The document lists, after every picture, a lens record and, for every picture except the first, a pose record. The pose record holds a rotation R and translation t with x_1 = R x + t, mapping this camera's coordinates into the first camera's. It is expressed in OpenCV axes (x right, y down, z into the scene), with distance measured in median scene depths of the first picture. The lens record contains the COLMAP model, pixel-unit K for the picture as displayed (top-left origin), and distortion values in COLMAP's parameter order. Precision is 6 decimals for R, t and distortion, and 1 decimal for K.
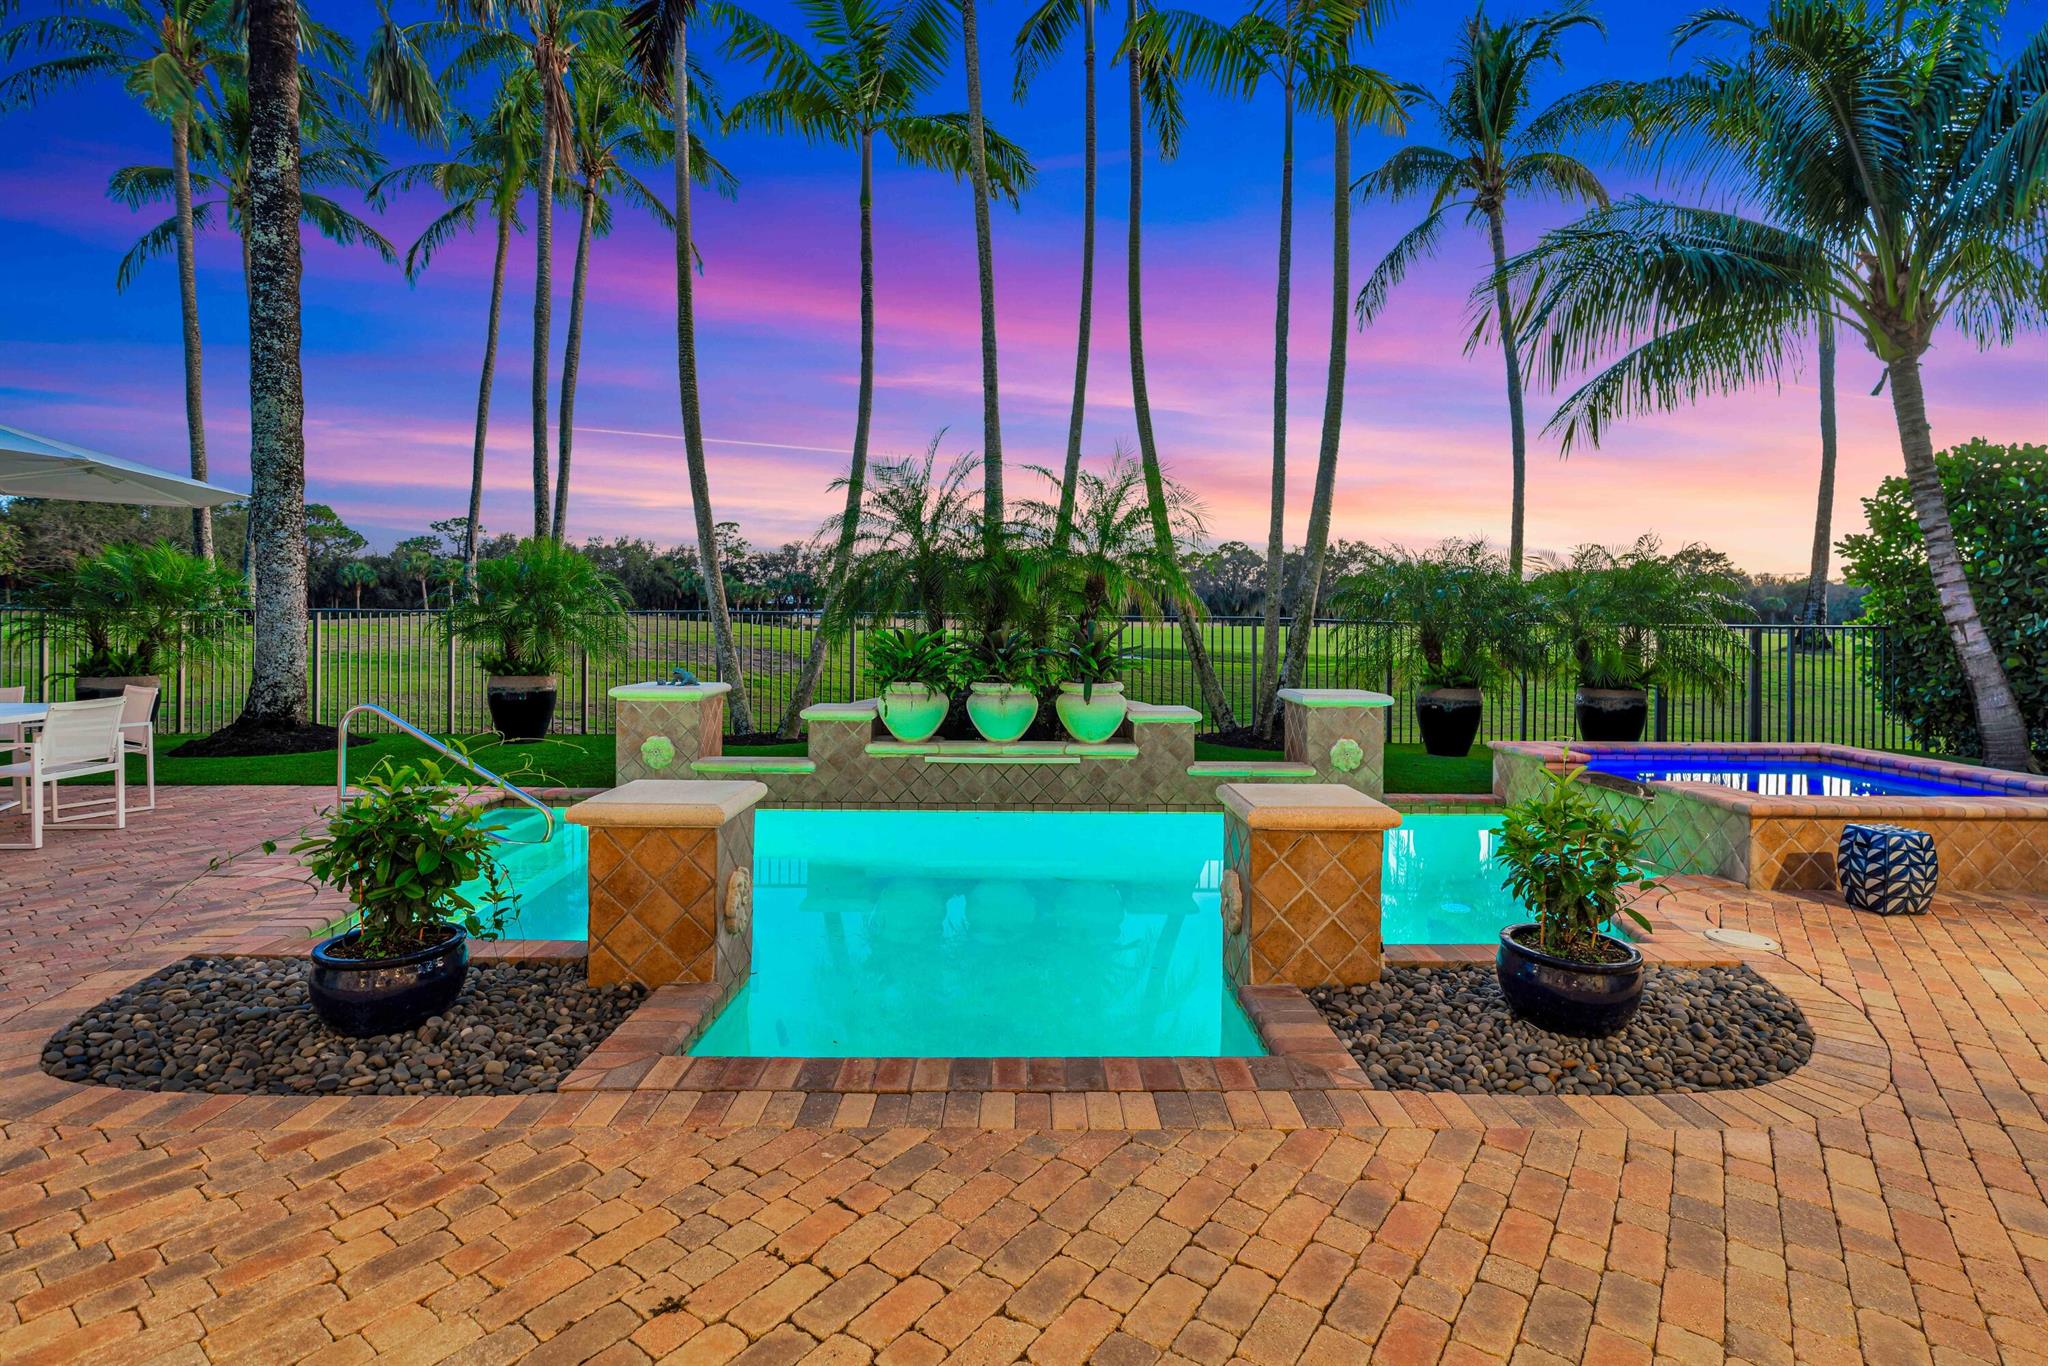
lens RADIAL K [[953.9, 0, 1048.8], [0, 953.9, 639.7], [0, 0, 1]] dist [-0.009400, 0.000019]
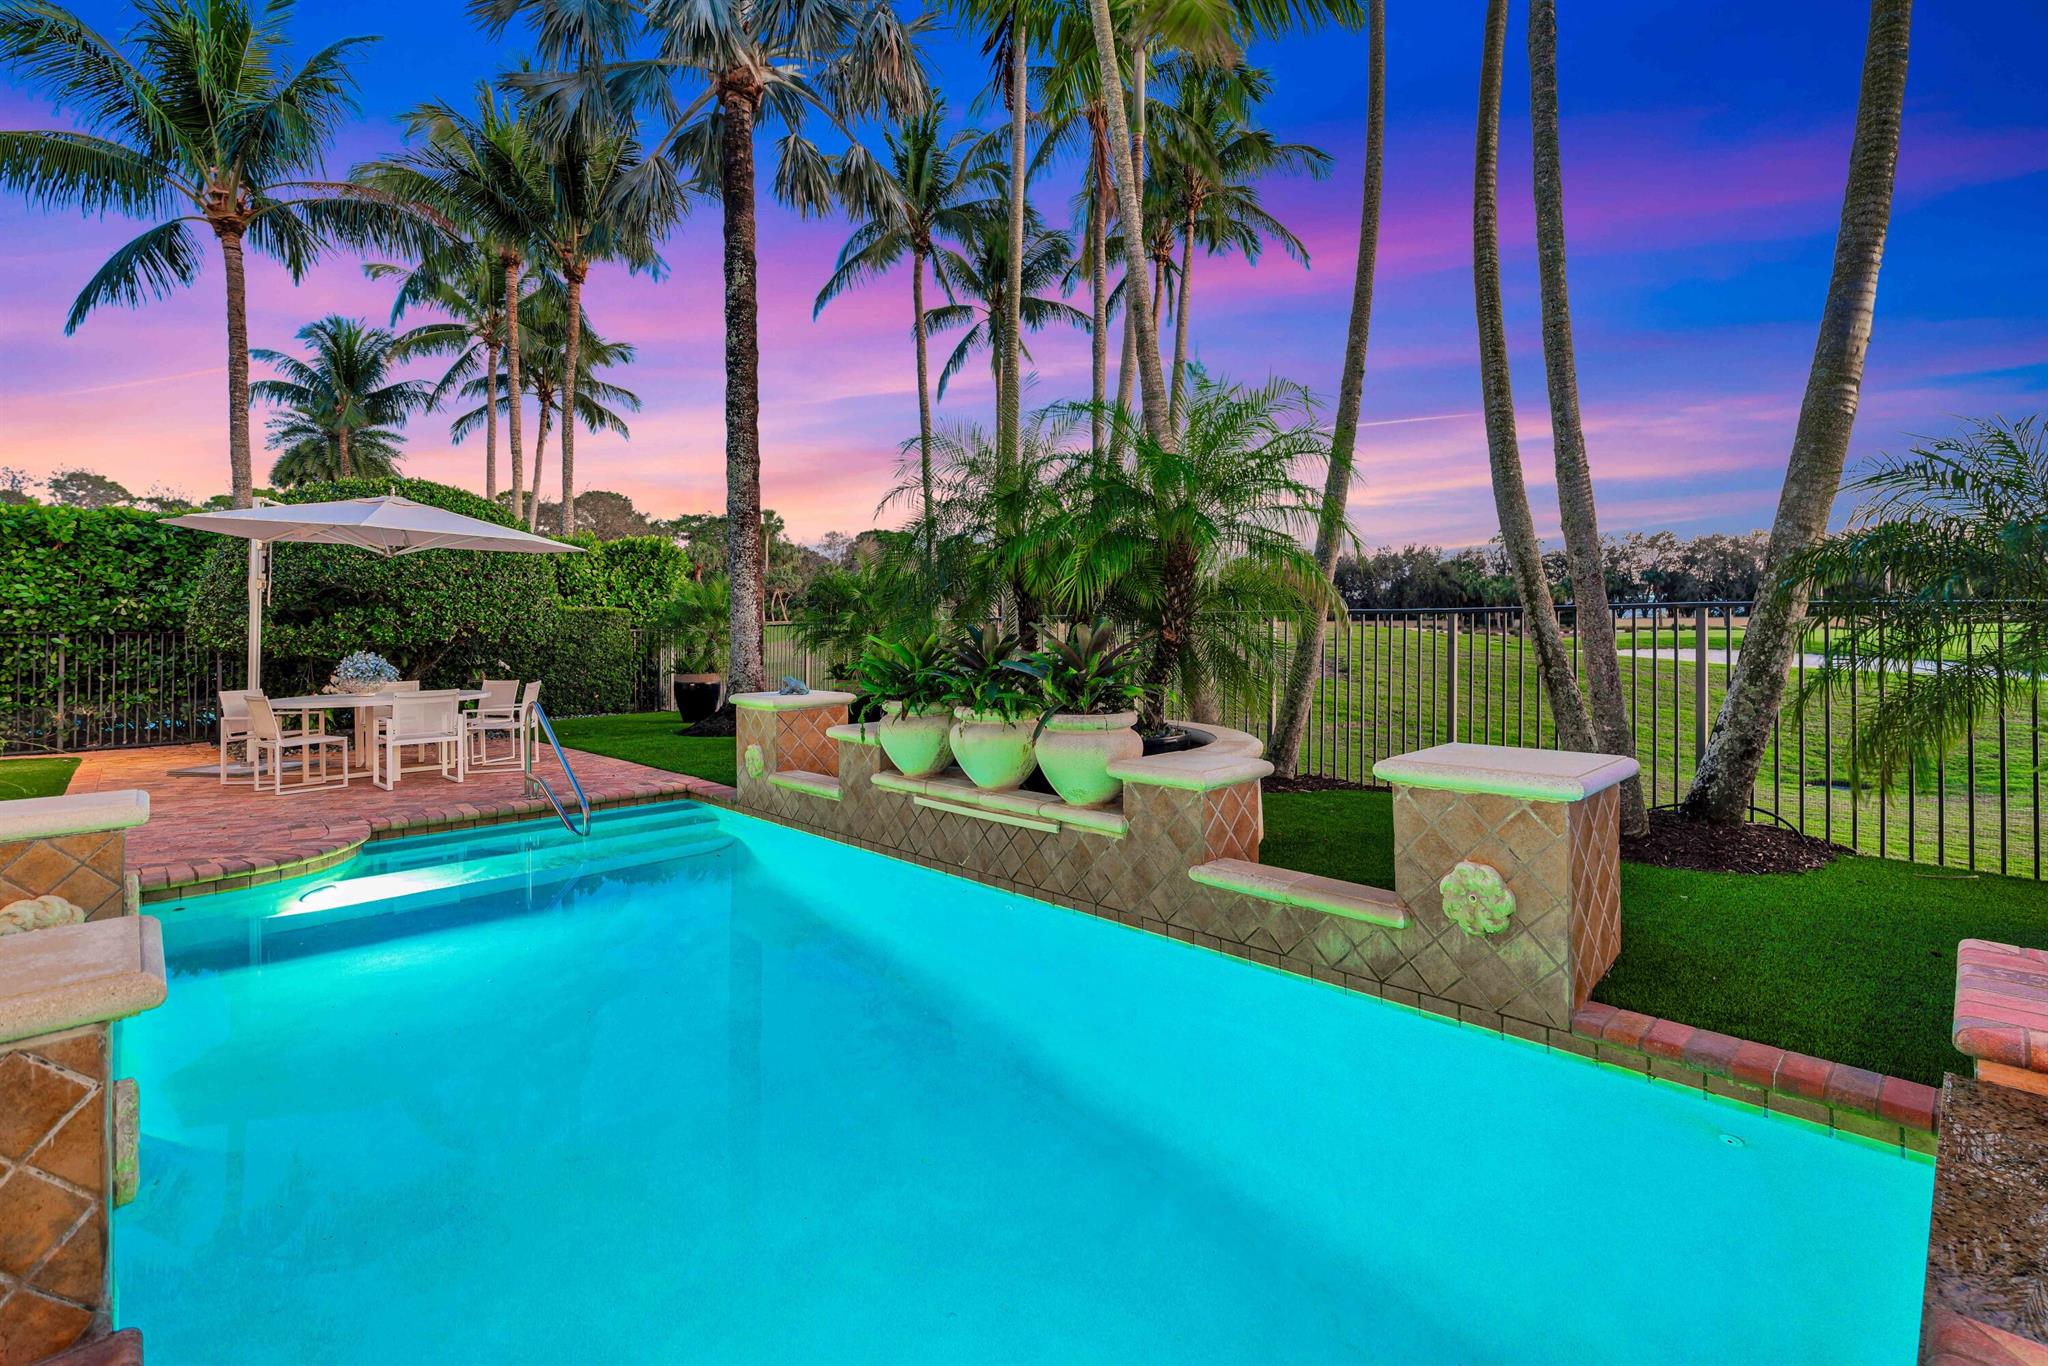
lens RADIAL K [[936.0, 0, 1041.3], [0, 936.0, 619.2], [0, 0, 1]] dist [-0.007805, 0.000499]
pose [[0.682992, -0.023972, -0.730033, 0.499804], [0.004551, 0.999582, -0.028566, -0.000760], [0.730412, 0.016188, 0.682815, 0.542313]]
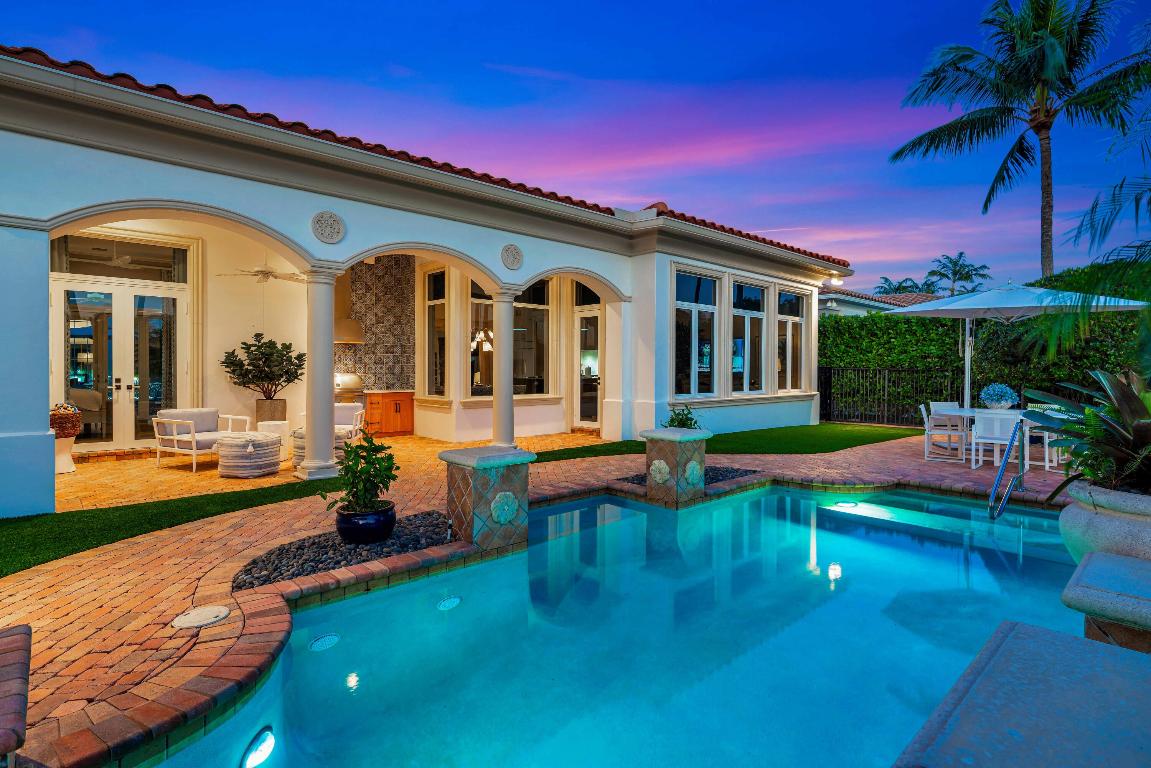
lens RADIAL K [[582.7, 0, 576.5], [0, 582.7, 370.8], [0, 0, 1]] dist [-0.003323, -0.000247]
pose [[-0.746287, -0.013022, -0.665496, 0.481030], [-0.023903, 0.999688, 0.007243, -0.010938], [0.665195, 0.021313, -0.746366, 1.033548]]
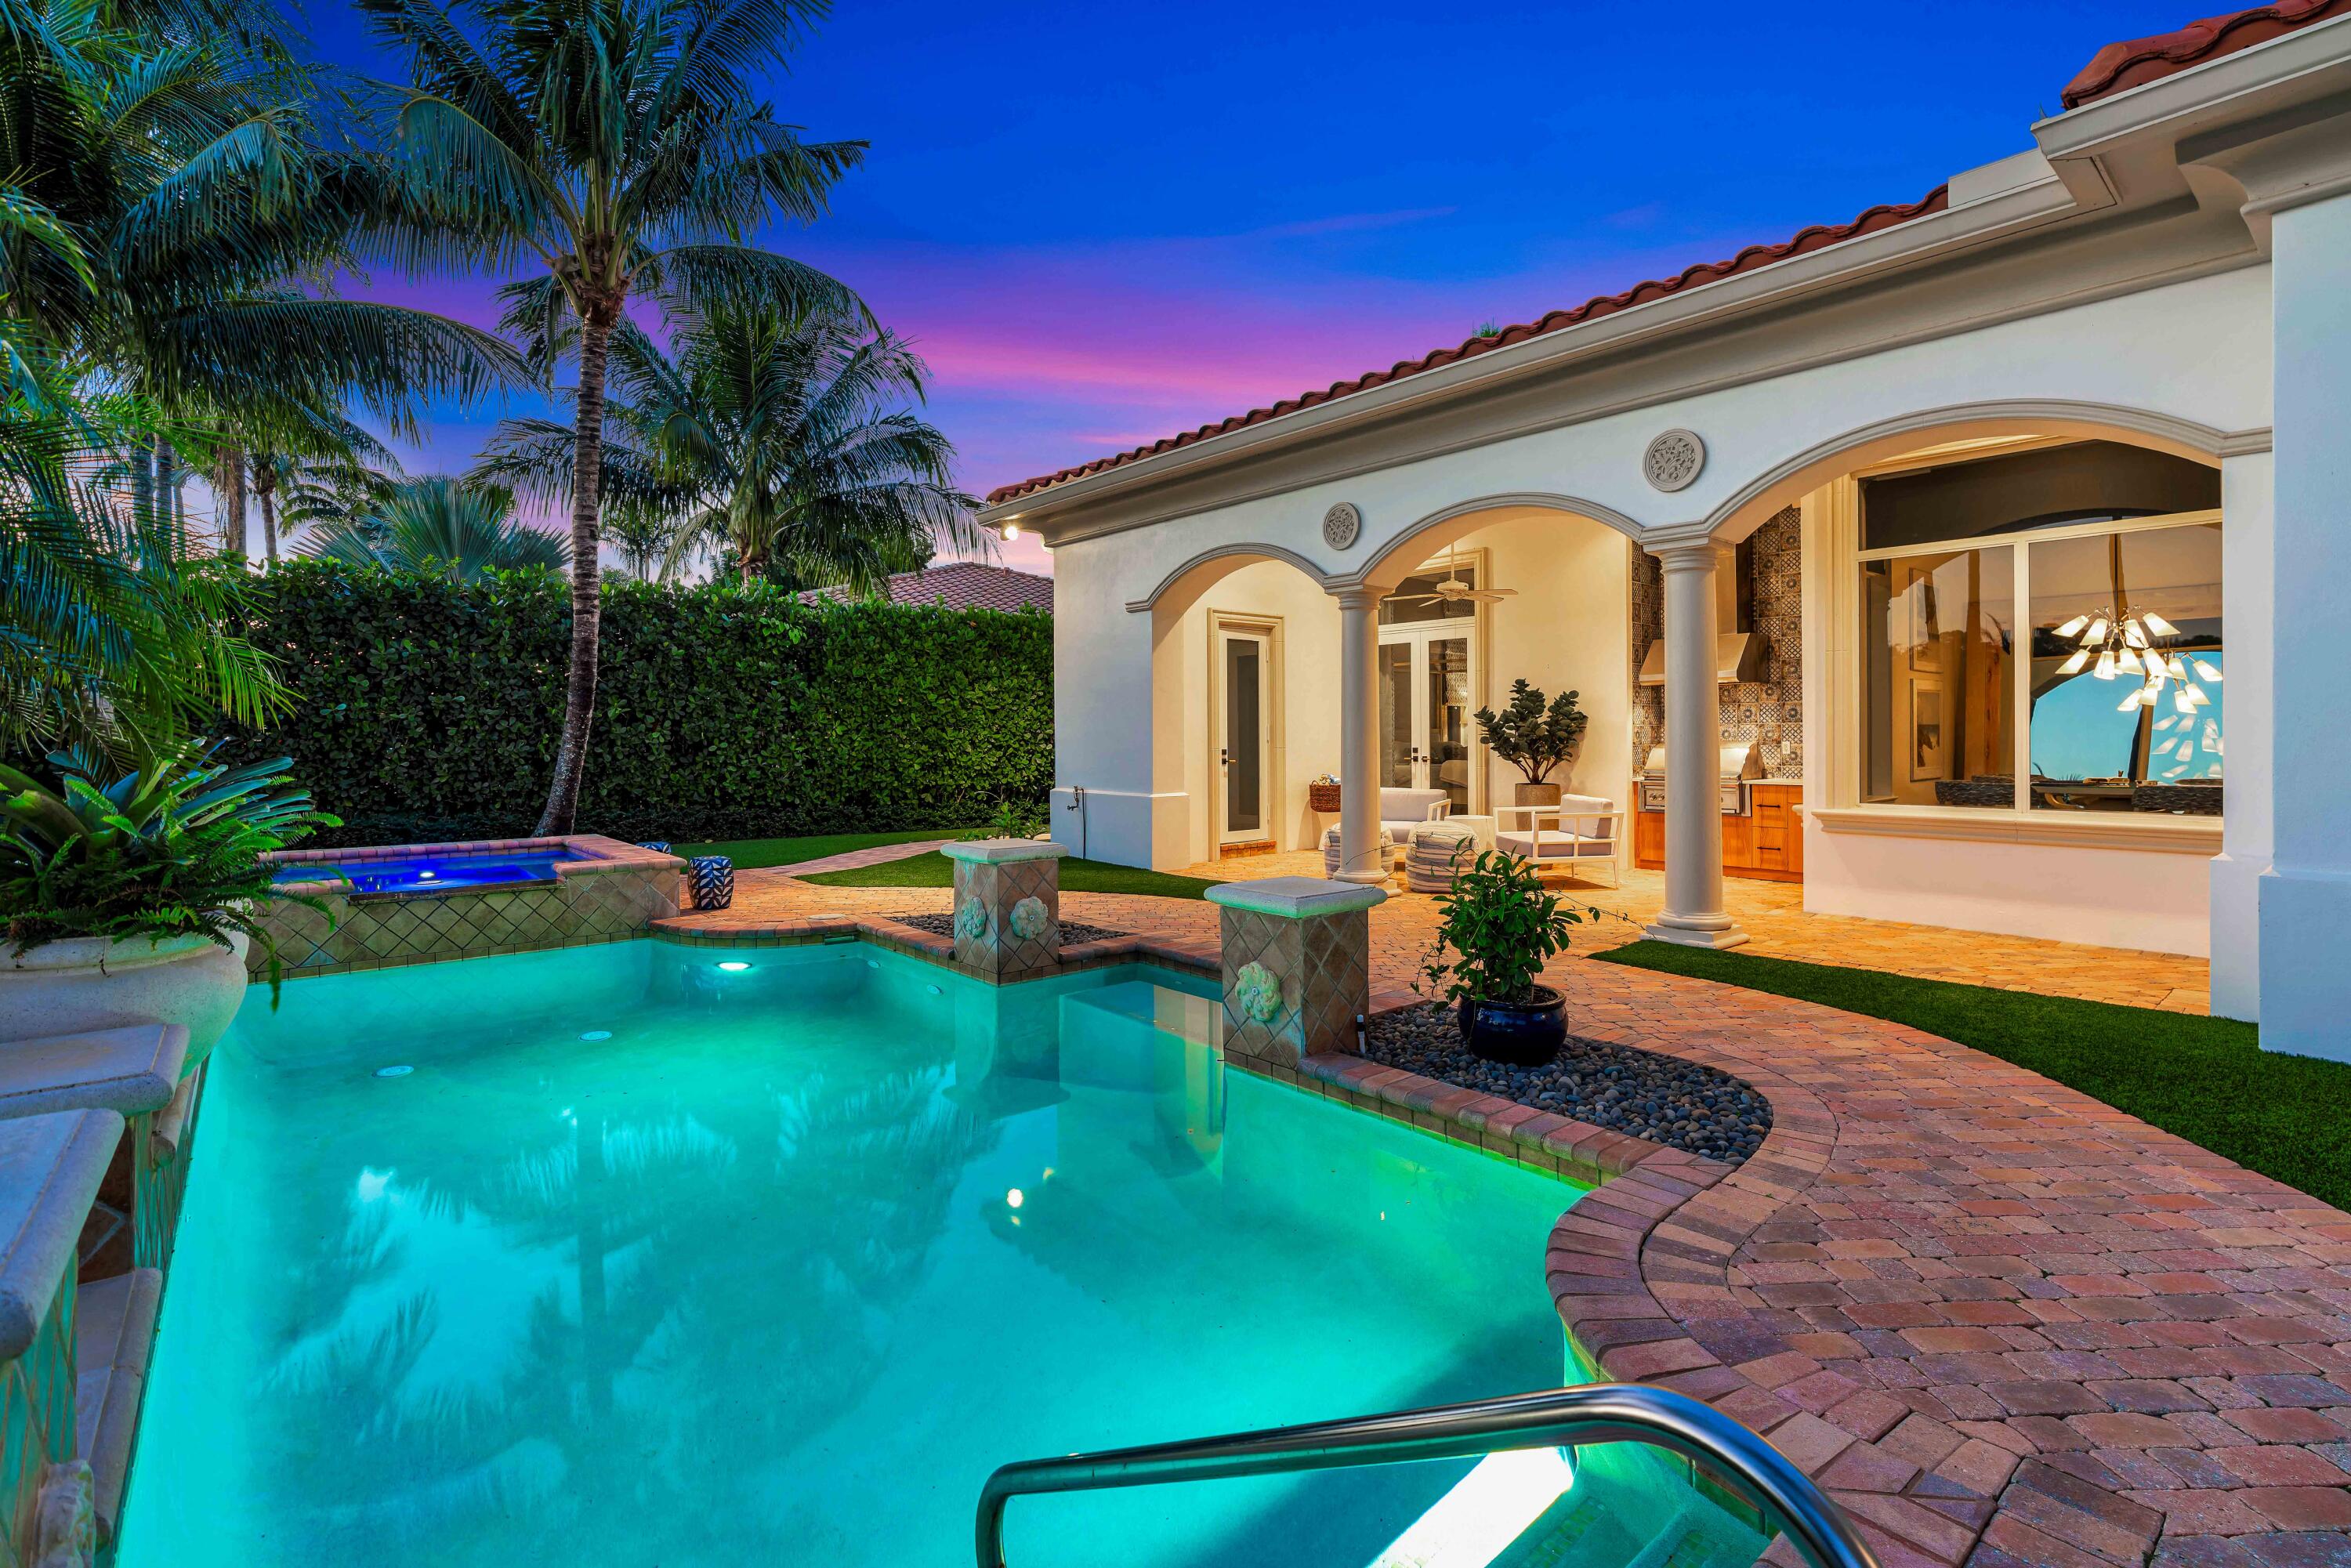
lens RADIAL K [[1080.6, 0, 1177.5], [0, 1080.6, 750.6], [0, 0, 1]] dist [-0.009004, 0.000329]
pose [[-0.630678, -0.020253, 0.775780, -0.653663], [0.010410, 0.999349, 0.034552, -0.024117], [-0.775975, 0.029867, -0.630056, 0.951082]]
